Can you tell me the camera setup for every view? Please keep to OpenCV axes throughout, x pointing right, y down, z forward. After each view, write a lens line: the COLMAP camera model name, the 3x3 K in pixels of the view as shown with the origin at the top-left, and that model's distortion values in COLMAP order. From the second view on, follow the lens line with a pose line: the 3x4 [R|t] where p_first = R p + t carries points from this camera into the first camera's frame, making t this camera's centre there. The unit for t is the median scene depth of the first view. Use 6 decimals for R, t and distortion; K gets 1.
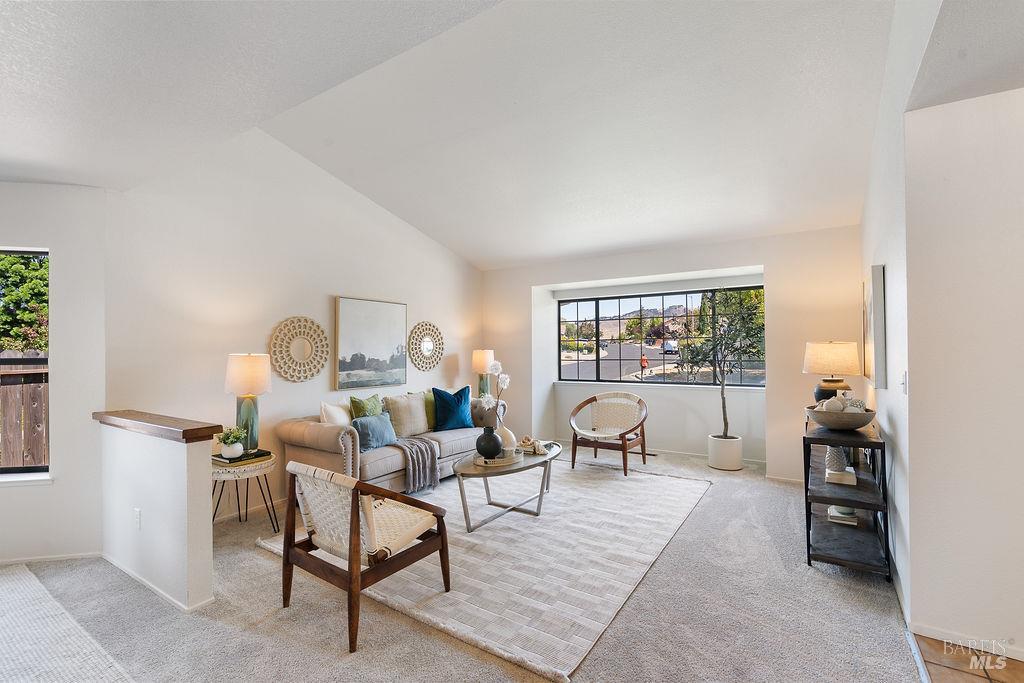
lens RADIAL K [[465.0, 0, 514.0], [0, 465.0, 343.7], [0, 0, 1]] dist [0.001247, 0.000094]
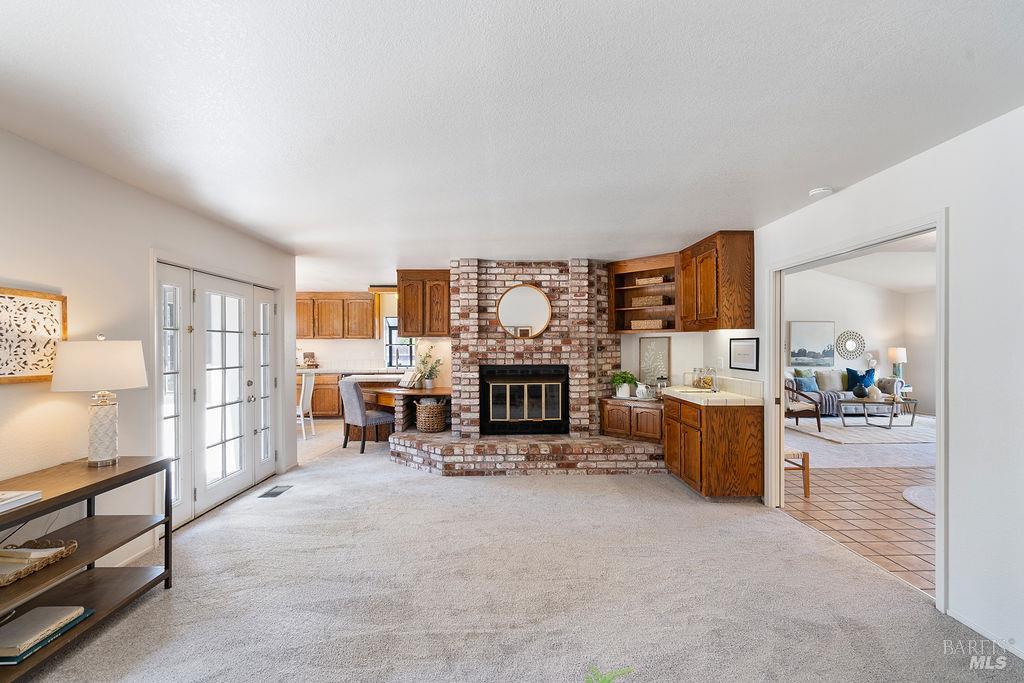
lens RADIAL K [[465.0, 0, 515.0], [0, 465.0, 344.7], [0, 0, 1]] dist [0.001247, 0.000094]
pose [[0.569411, 0.004716, -0.822039, 0.610516], [0.003038, 0.999965, 0.007841, -0.015543], [0.822047, -0.006962, 0.569377, -1.159301]]
